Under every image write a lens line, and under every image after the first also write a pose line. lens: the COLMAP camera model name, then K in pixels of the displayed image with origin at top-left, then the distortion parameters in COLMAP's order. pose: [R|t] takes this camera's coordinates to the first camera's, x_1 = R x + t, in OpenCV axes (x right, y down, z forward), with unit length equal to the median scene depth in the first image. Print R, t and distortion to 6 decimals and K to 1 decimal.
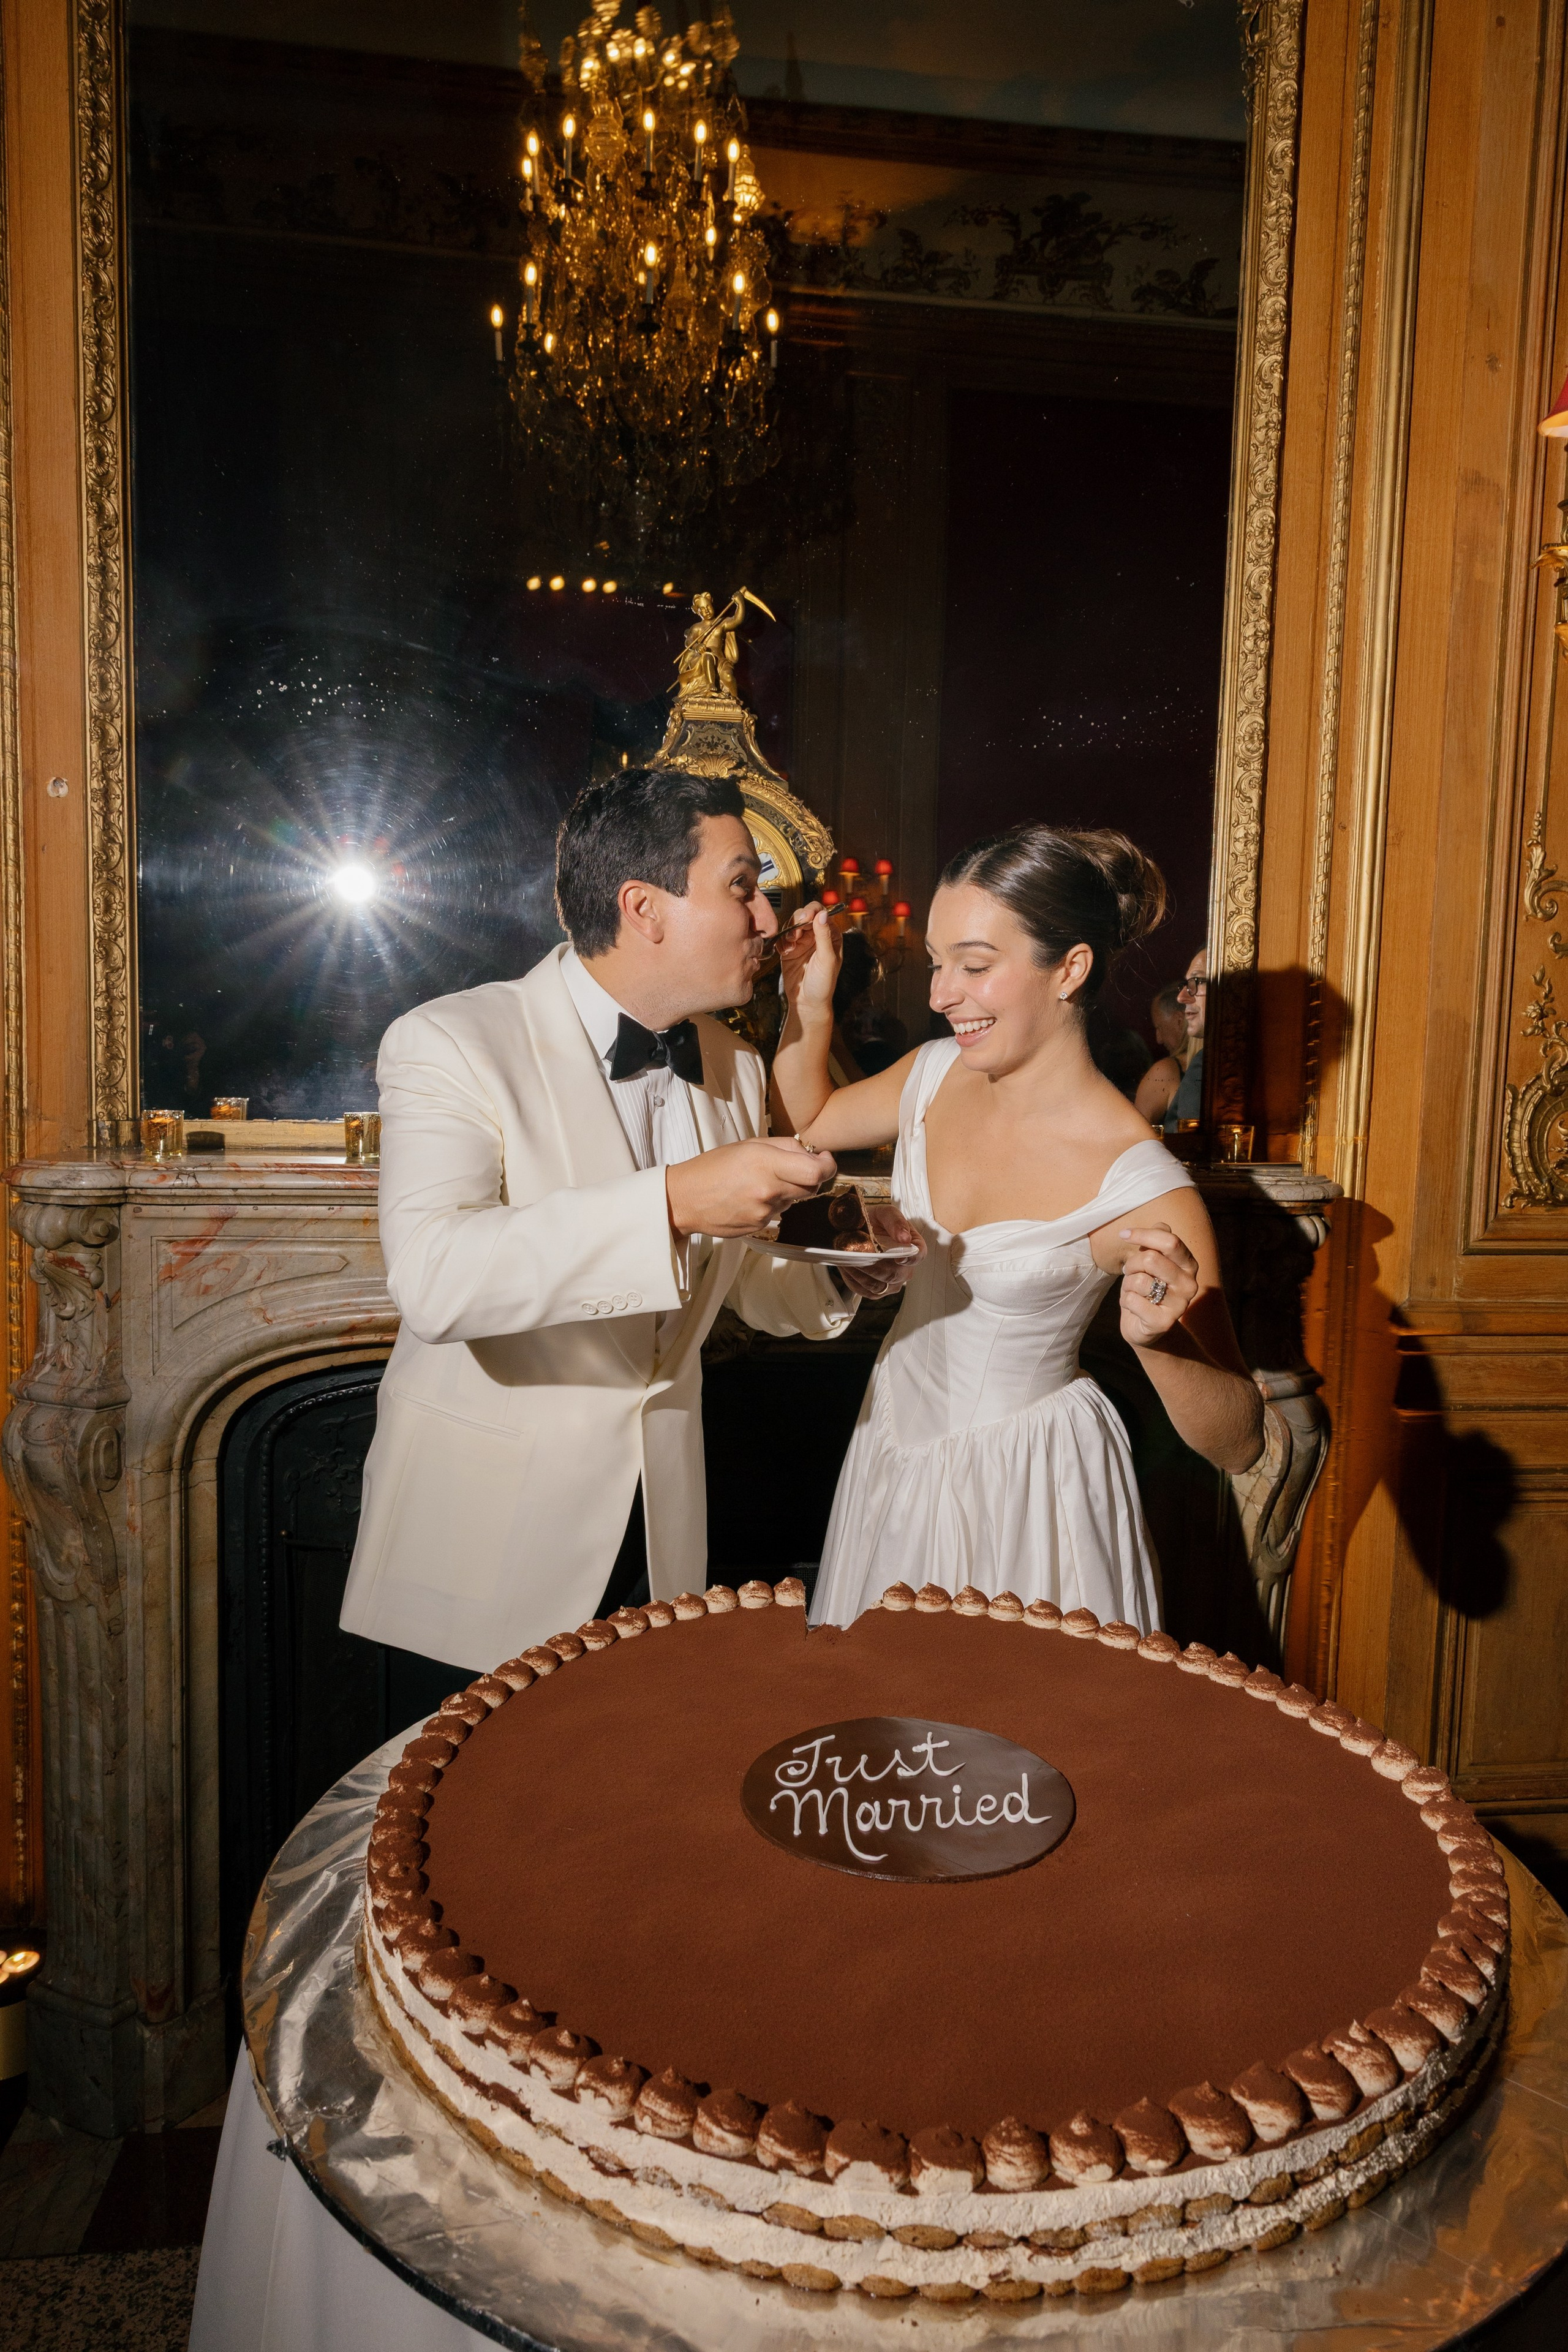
lens RADIAL K [[1609.1, 0, 782.2], [0, 1609.1, 1178.3], [0, 0, 1]] dist [0.016139, -0.001445]
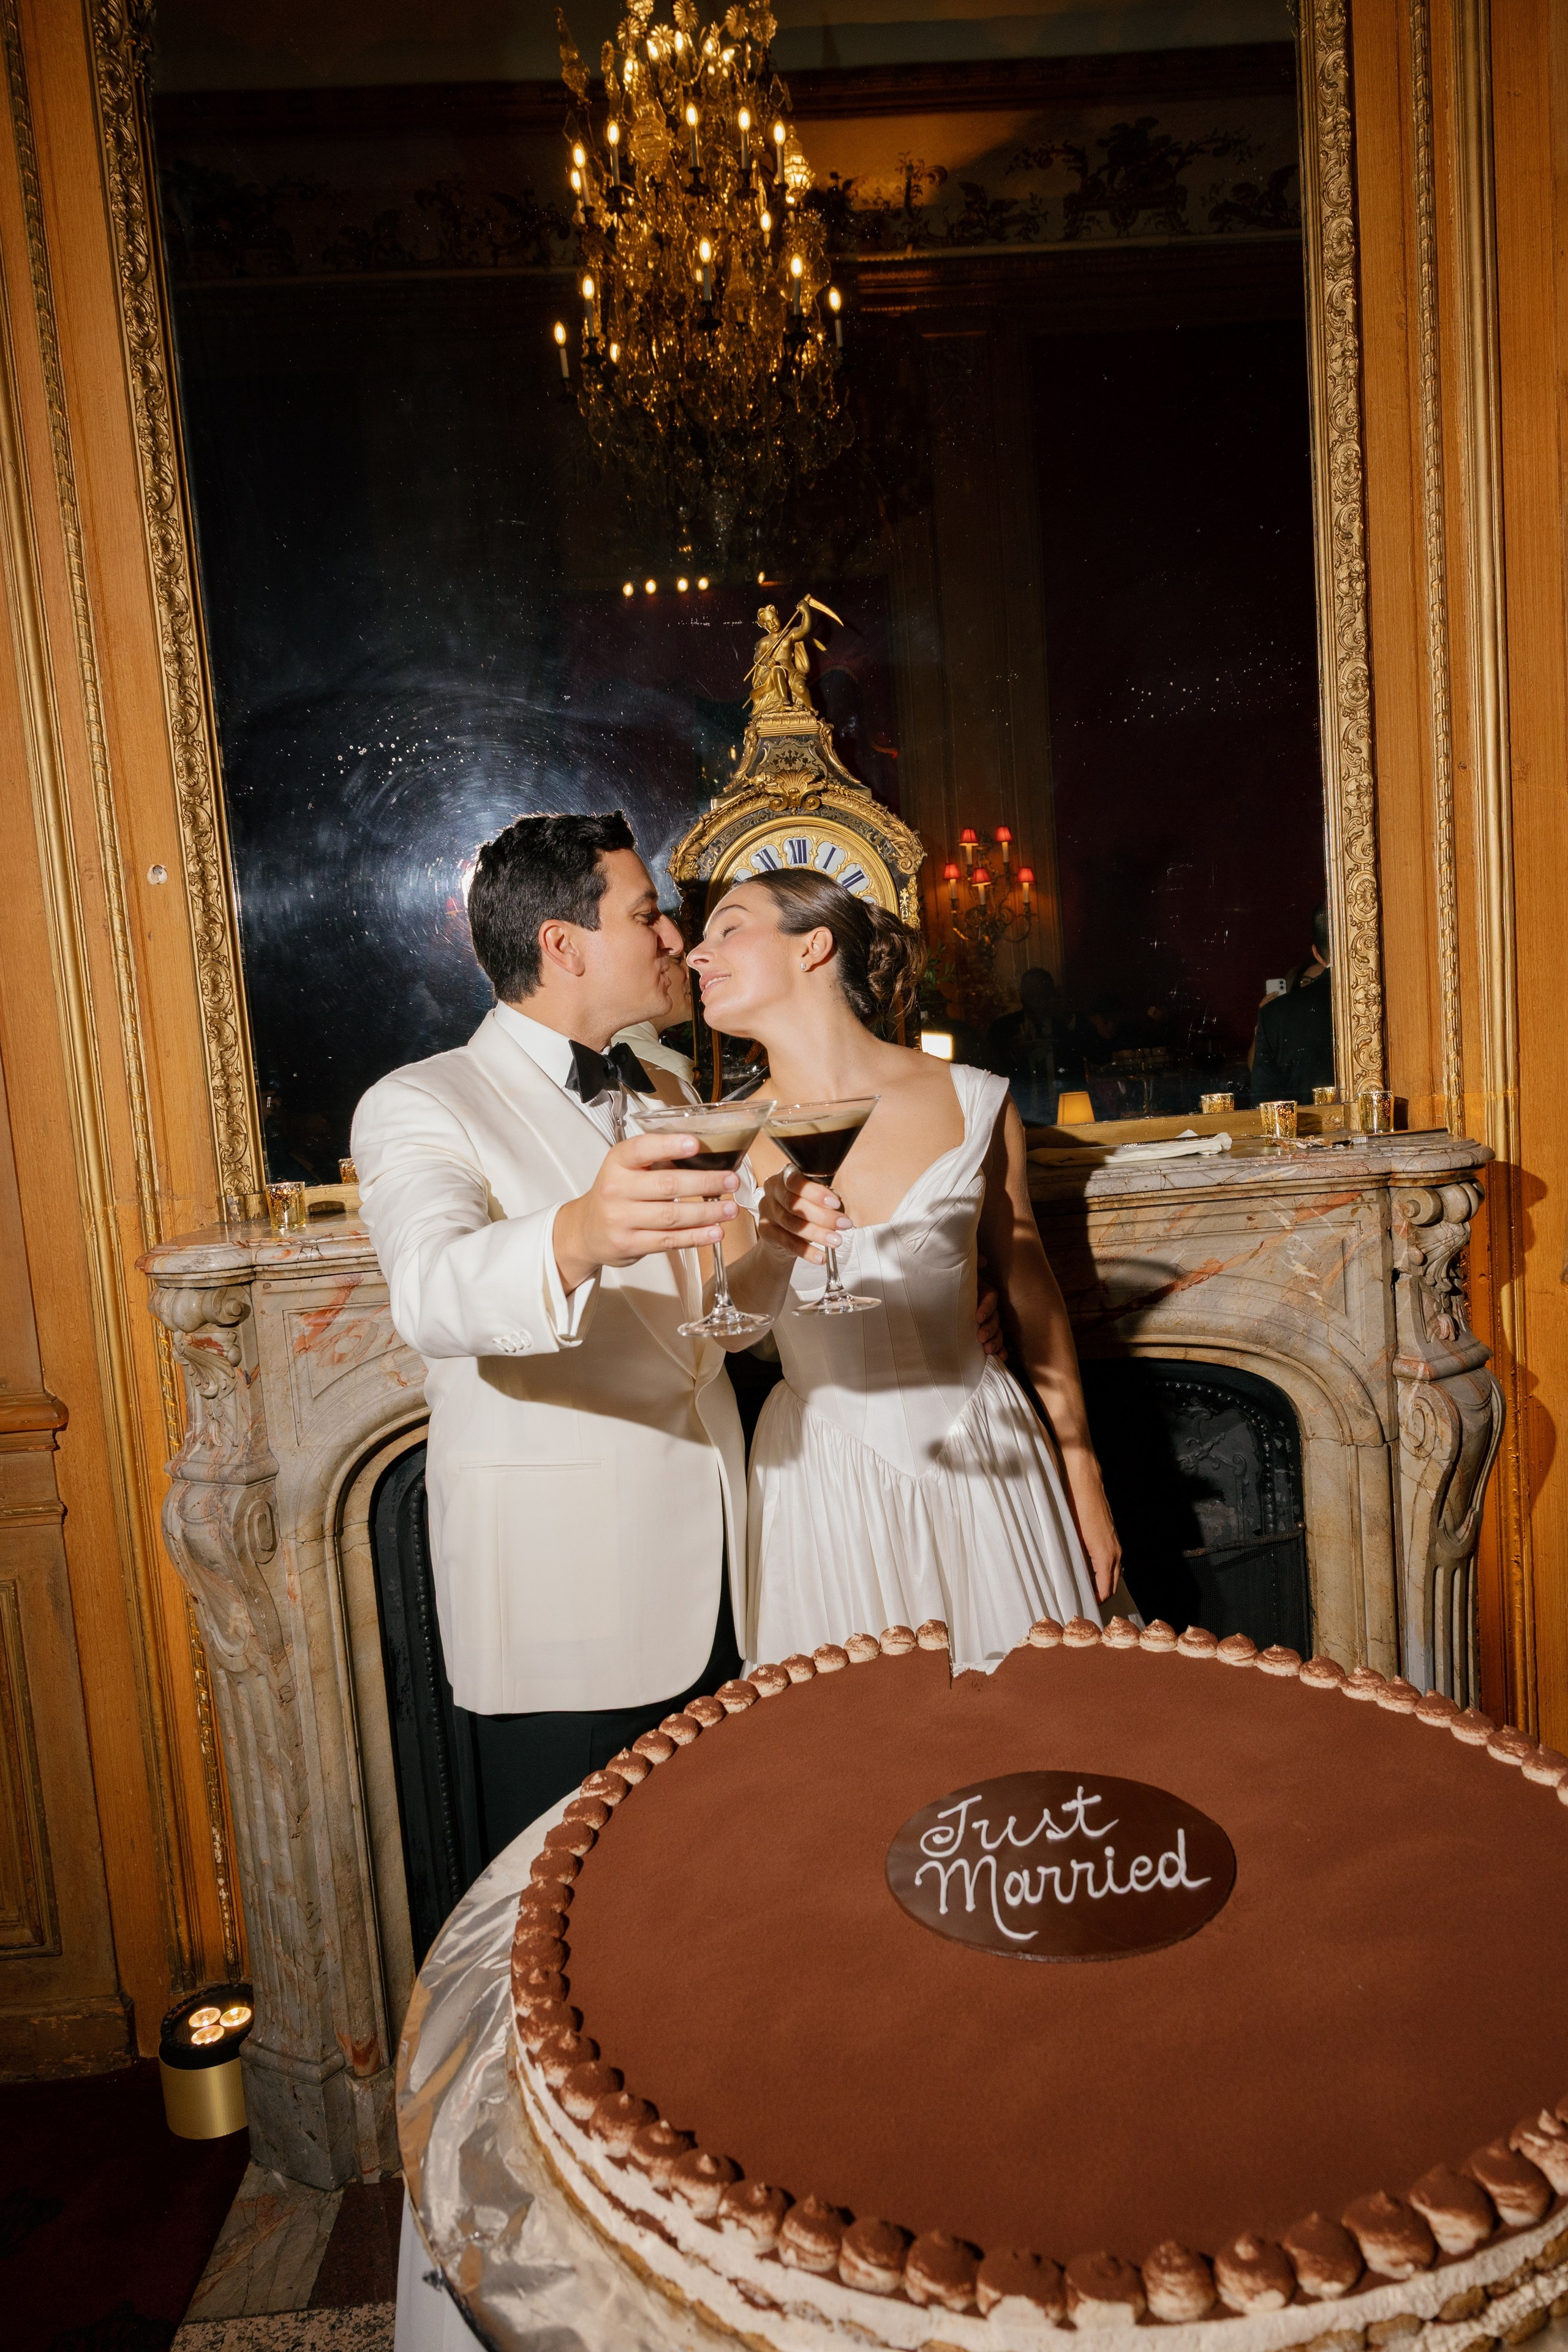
lens RADIAL K [[1610.6, 0, 798.7], [0, 1610.6, 1177.9], [0, 0, 1]] dist [0.011870, 0.003254]
pose [[0.992014, -0.090152, -0.088209, 0.025720], [0.091497, 0.995741, 0.011315, -0.027123], [0.086814, -0.019296, 0.996038, 0.019111]]
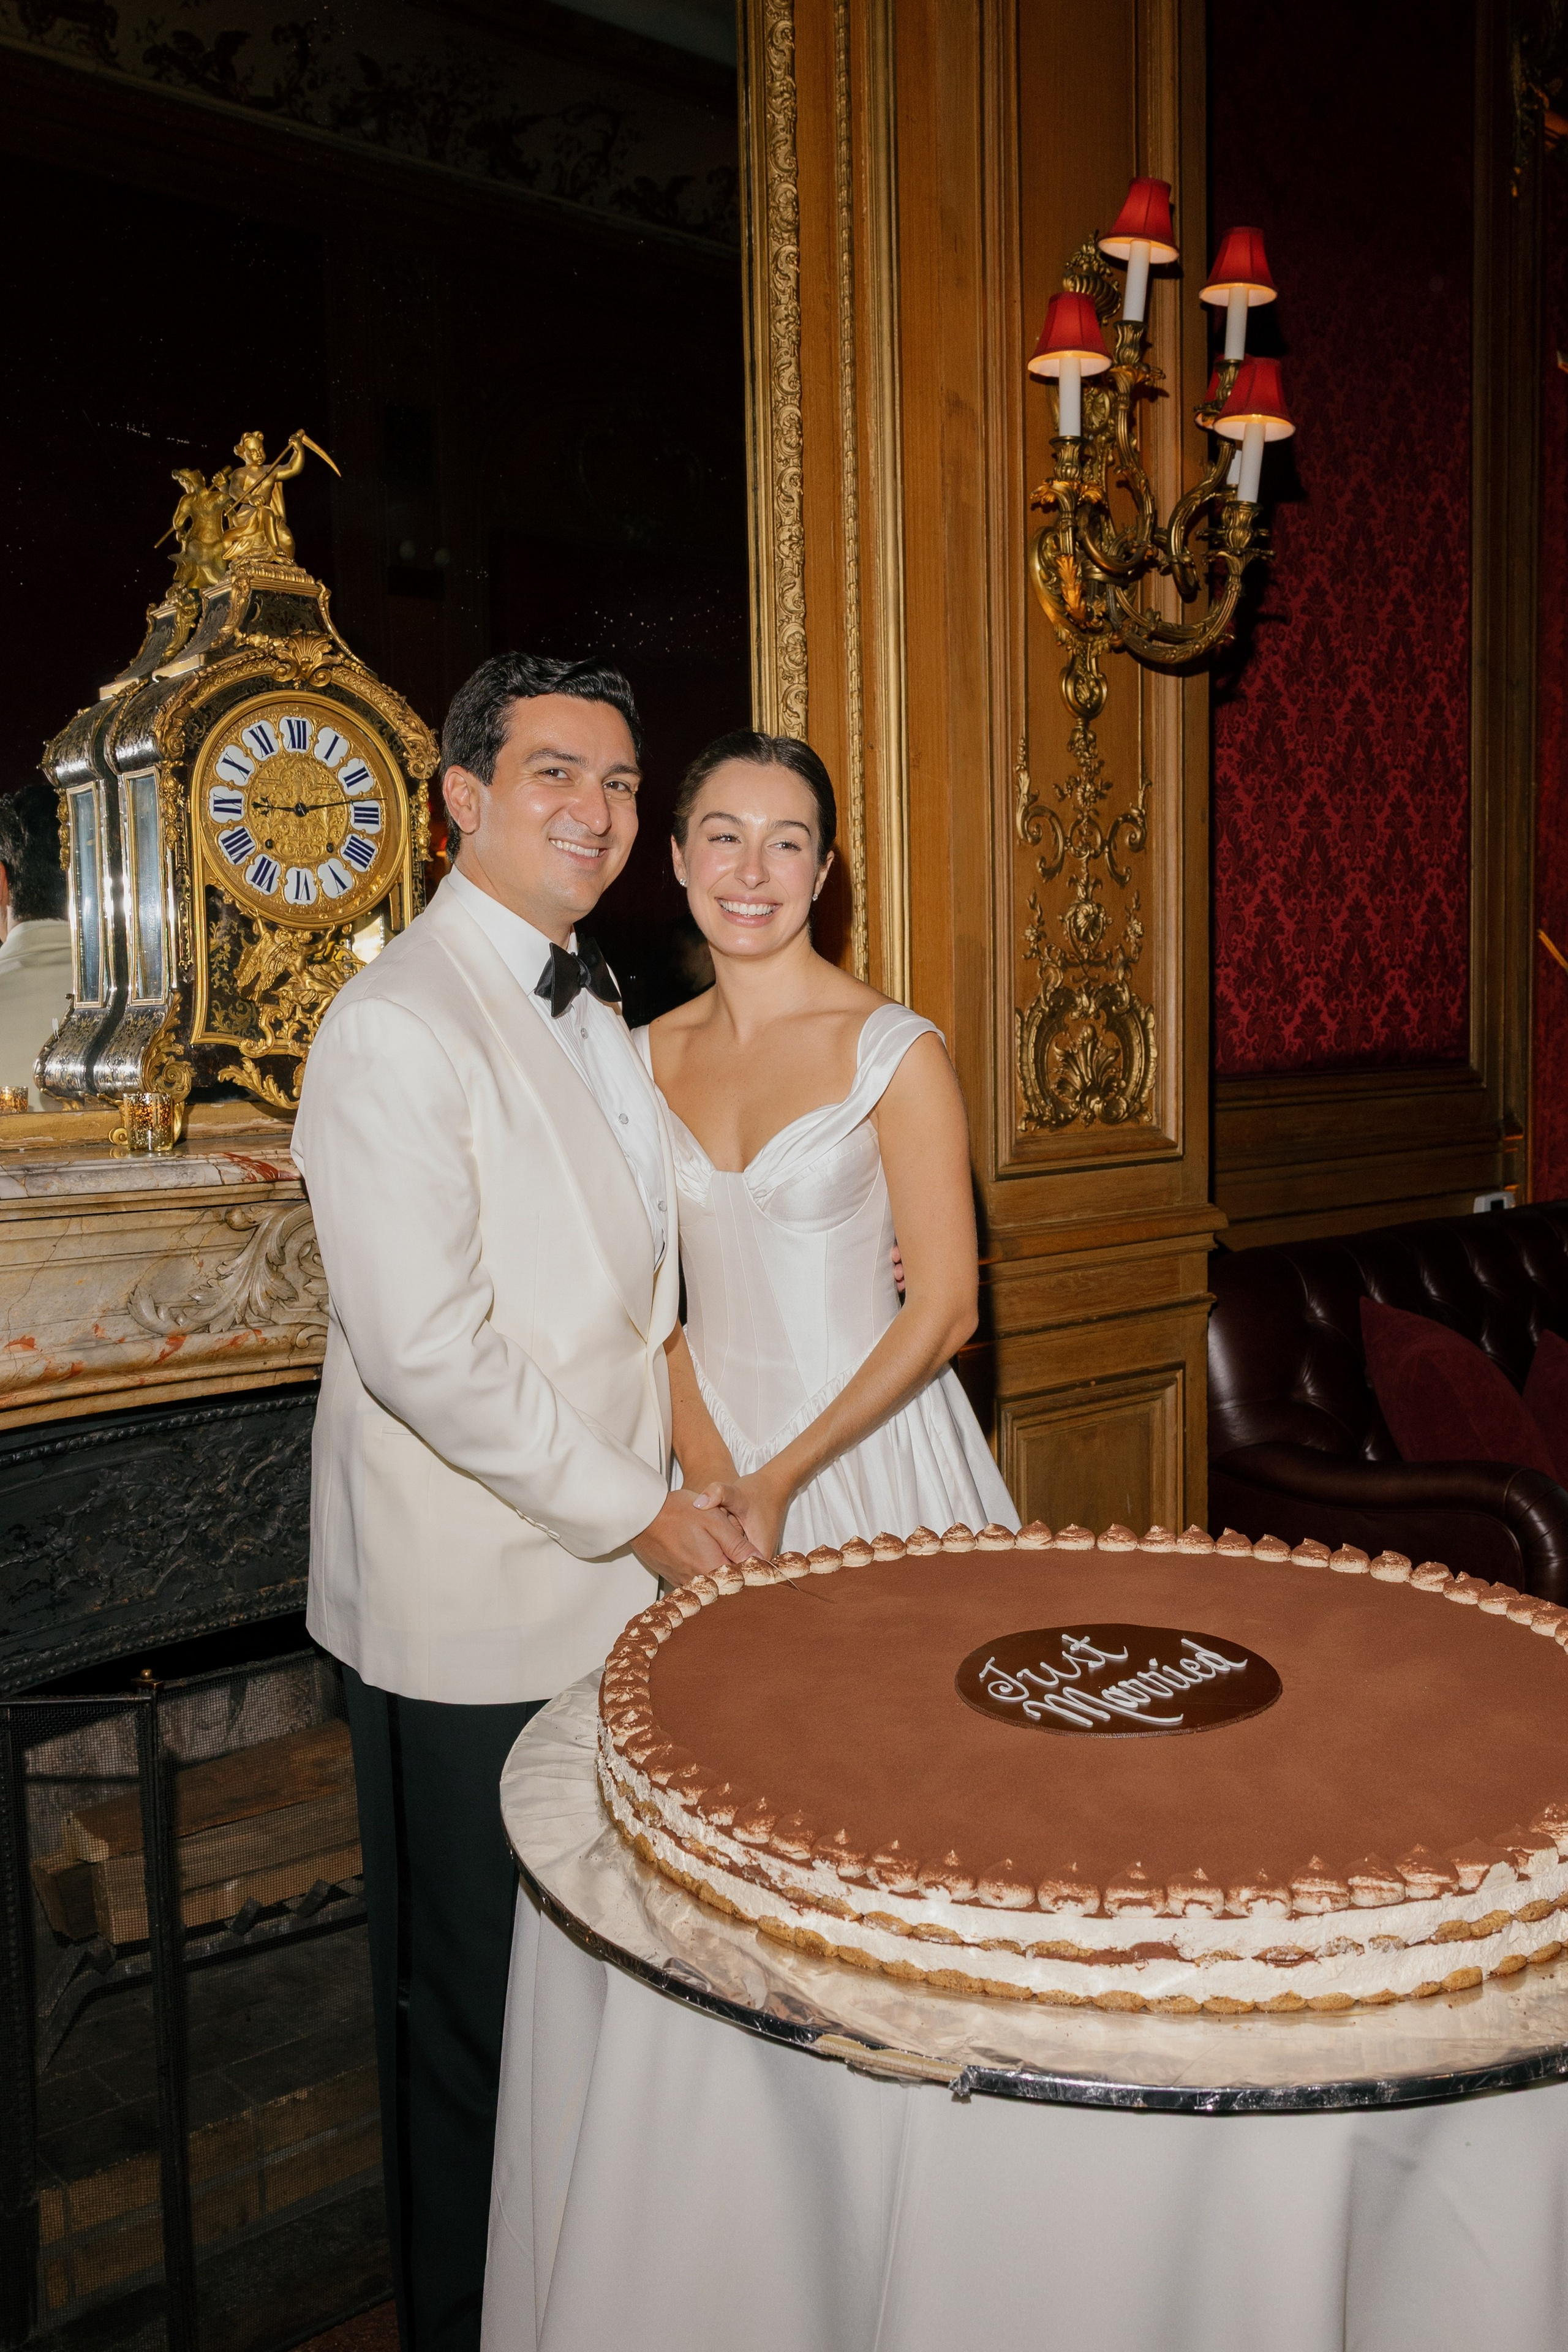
lens RADIAL K [[2076.2, 0, 823.3], [0, 2076.2, 1187.9], [0, 0, 1]] dist [0.017406, -0.013108]
pose [[0.825684, -0.089914, 0.556922, -0.442293], [0.091678, 0.995480, 0.024797, 0.011564], [-0.556634, 0.030583, 0.830195, -0.003238]]
